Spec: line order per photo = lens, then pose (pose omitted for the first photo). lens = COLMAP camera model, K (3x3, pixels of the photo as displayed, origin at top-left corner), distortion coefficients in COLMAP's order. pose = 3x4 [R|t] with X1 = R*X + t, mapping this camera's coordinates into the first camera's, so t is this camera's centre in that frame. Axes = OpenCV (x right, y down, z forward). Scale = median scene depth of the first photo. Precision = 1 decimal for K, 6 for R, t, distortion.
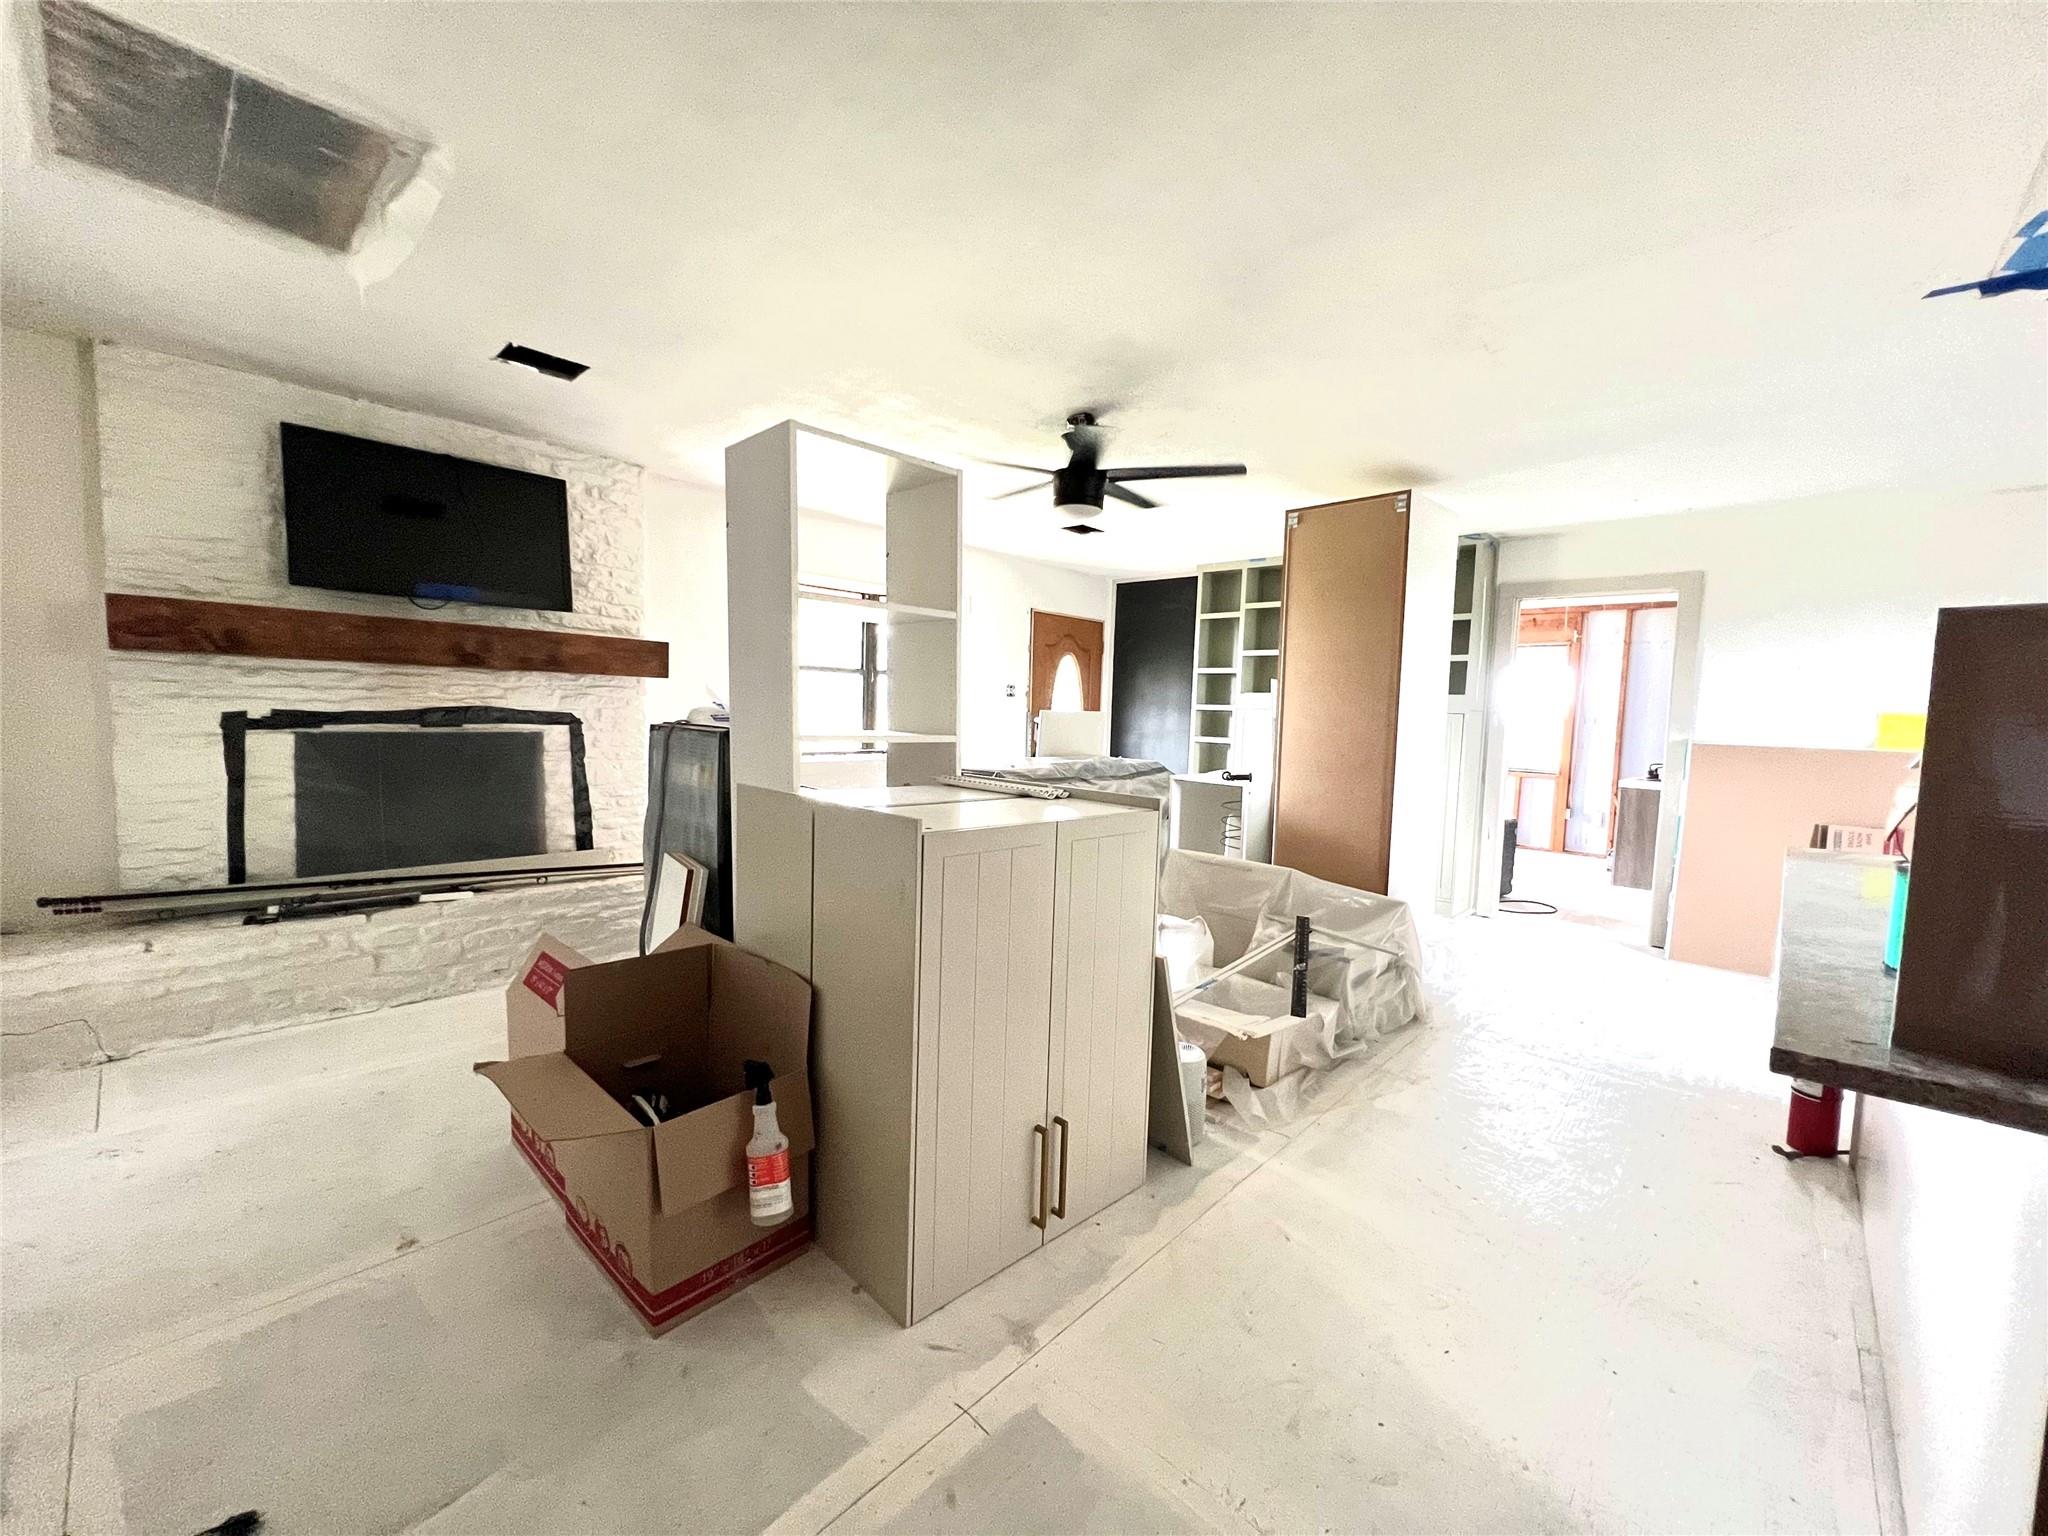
lens RADIAL K [[823.6, 0, 1030.0], [0, 823.6, 770.8], [0, 0, 1]] dist [-0.001514, 0.000095]
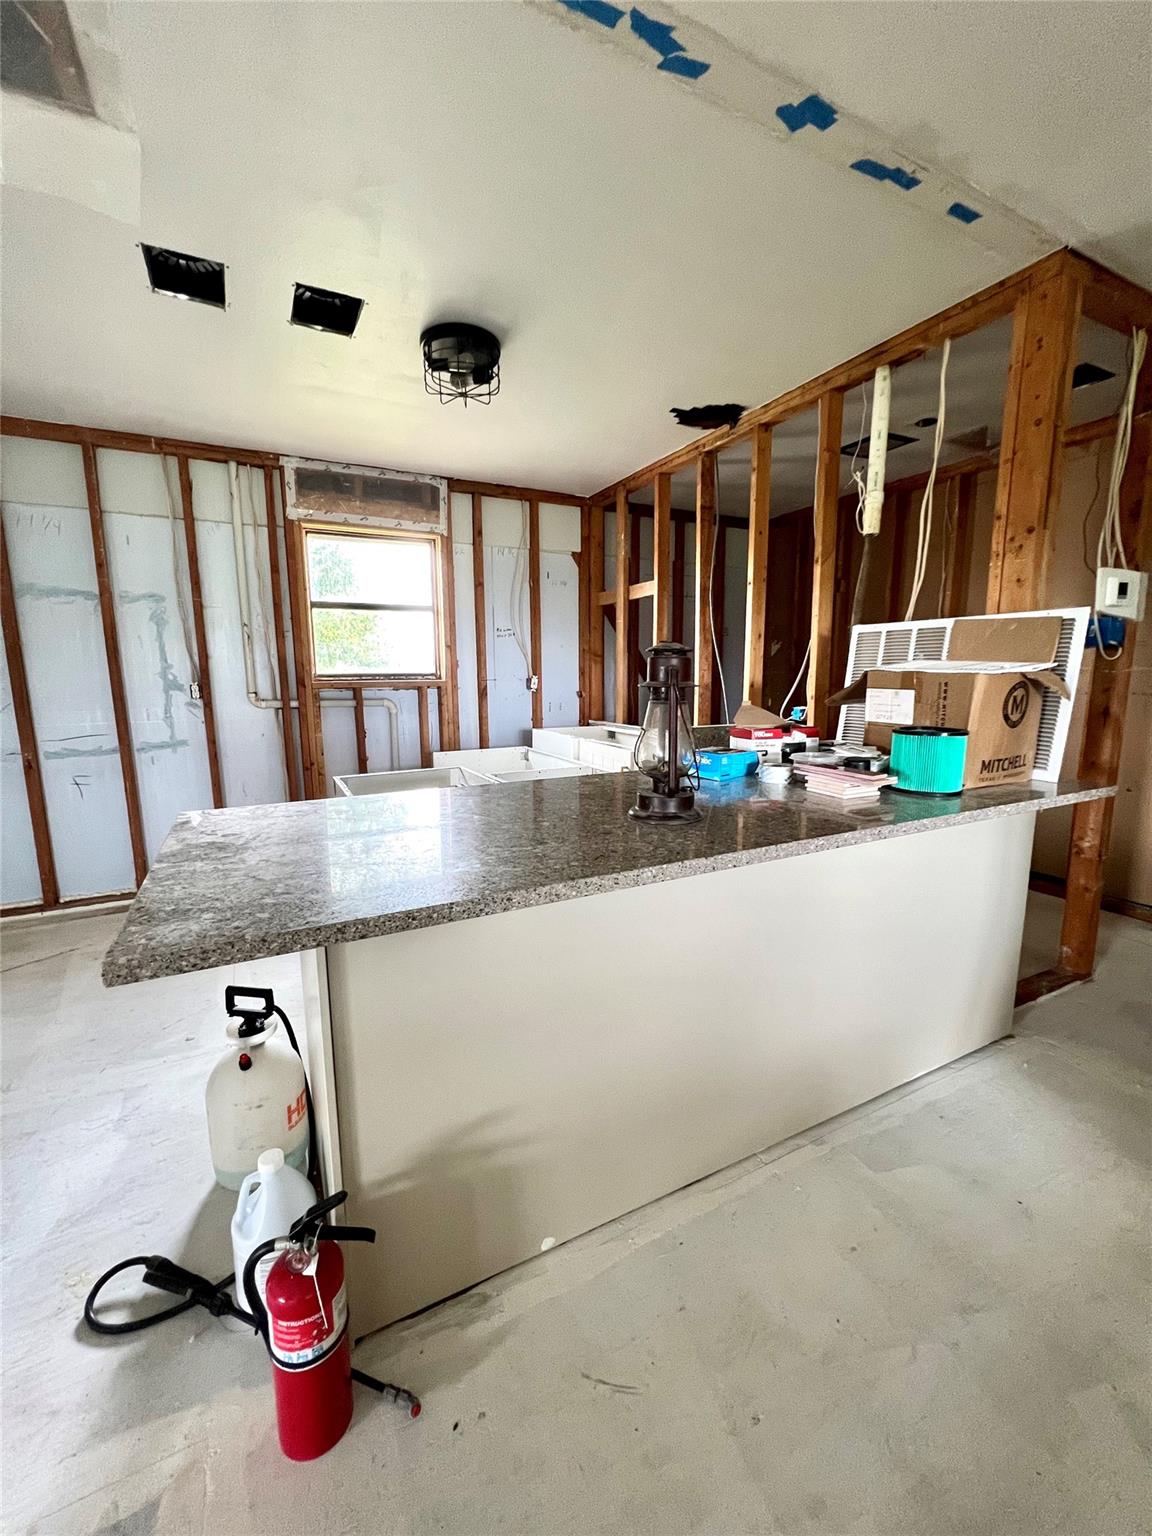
lens RADIAL K [[617.7, 0, 575.5], [0, 617.7, 770.7], [0, 0, 1]] dist [-0.001514, 0.000095]
pose [[-0.939195, -0.080003, 0.333936, 0.590087], [-0.000083, 0.972534, 0.232761, -0.046930], [-0.343385, 0.218580, -0.913405, 1.051726]]
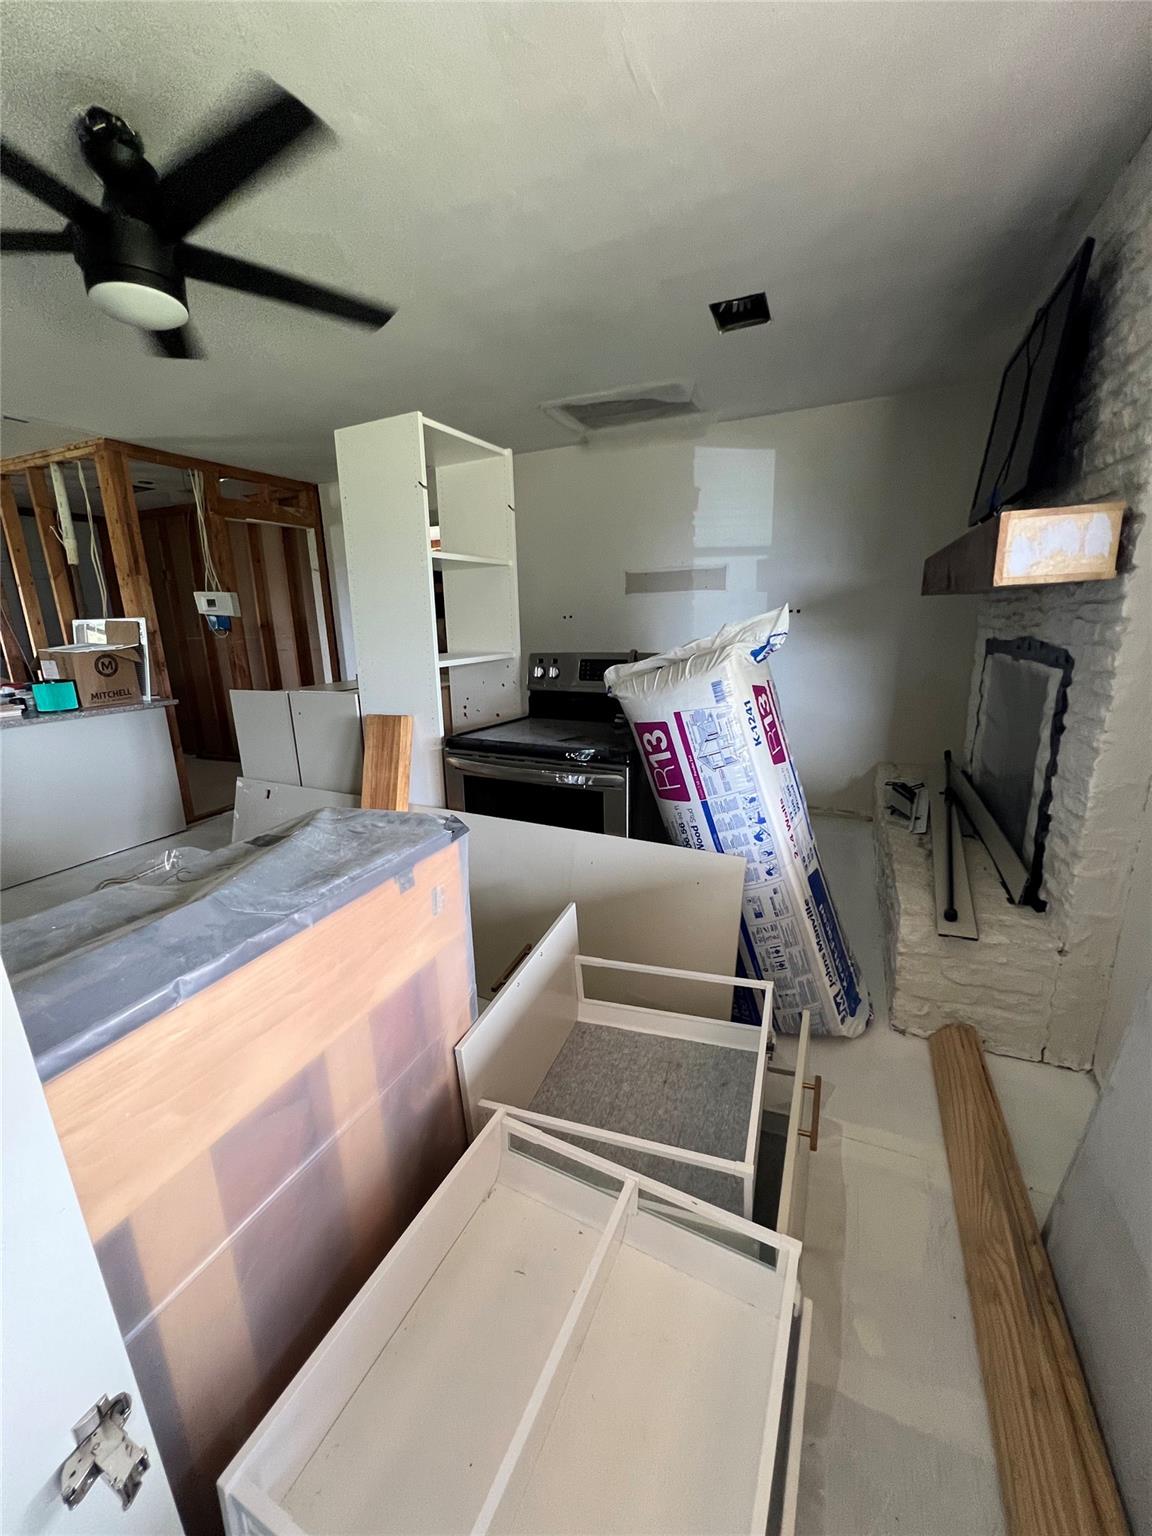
lens RADIAL K [[617.7, 0, 570.9], [0, 617.7, 769.7], [0, 0, 1]] dist [-0.001514, 0.000095]
pose [[-0.947552, 0.073738, -0.310979, -0.079938], [-0.021458, 0.956147, 0.292099, -0.152551], [0.318881, 0.283452, -0.904417, 1.825907]]
